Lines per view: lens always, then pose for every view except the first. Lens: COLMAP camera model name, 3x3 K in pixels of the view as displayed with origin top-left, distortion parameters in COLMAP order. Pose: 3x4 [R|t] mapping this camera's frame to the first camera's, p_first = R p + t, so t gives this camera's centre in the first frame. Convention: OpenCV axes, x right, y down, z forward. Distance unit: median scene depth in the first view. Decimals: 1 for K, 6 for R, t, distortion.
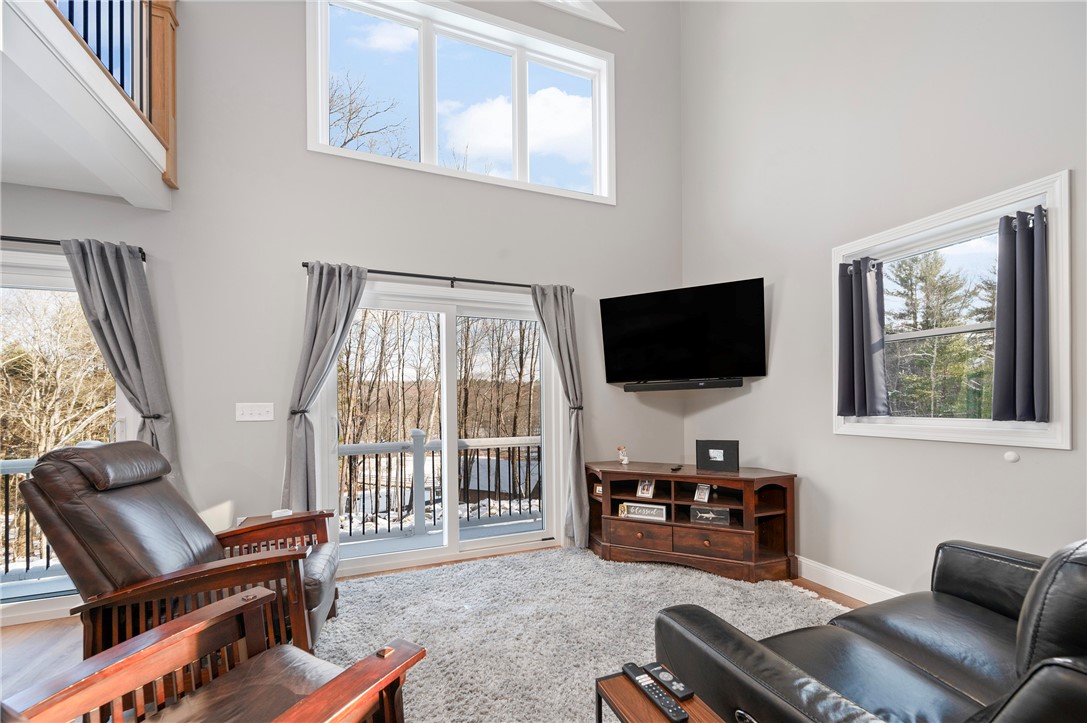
lens RADIAL K [[440.5, 0, 551.3], [0, 440.5, 398.9], [0, 0, 1]] dist [0.001600, -0.000007]
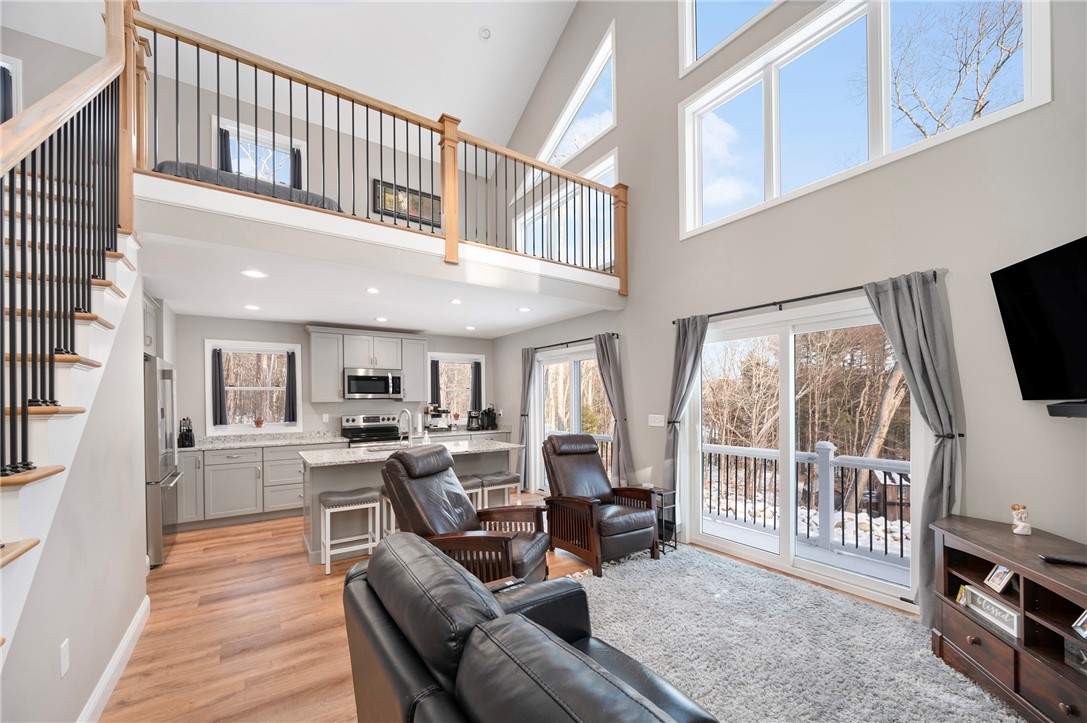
lens RADIAL K [[429.1, 0, 553.8], [0, 429.1, 400.7], [0, 0, 1]] dist [-0.001753, -0.000043]
pose [[0.229606, 0.008820, -0.973244, 0.757271], [0.007978, 0.999908, 0.010944, -0.063511], [0.973251, -0.010277, 0.229514, 0.287399]]
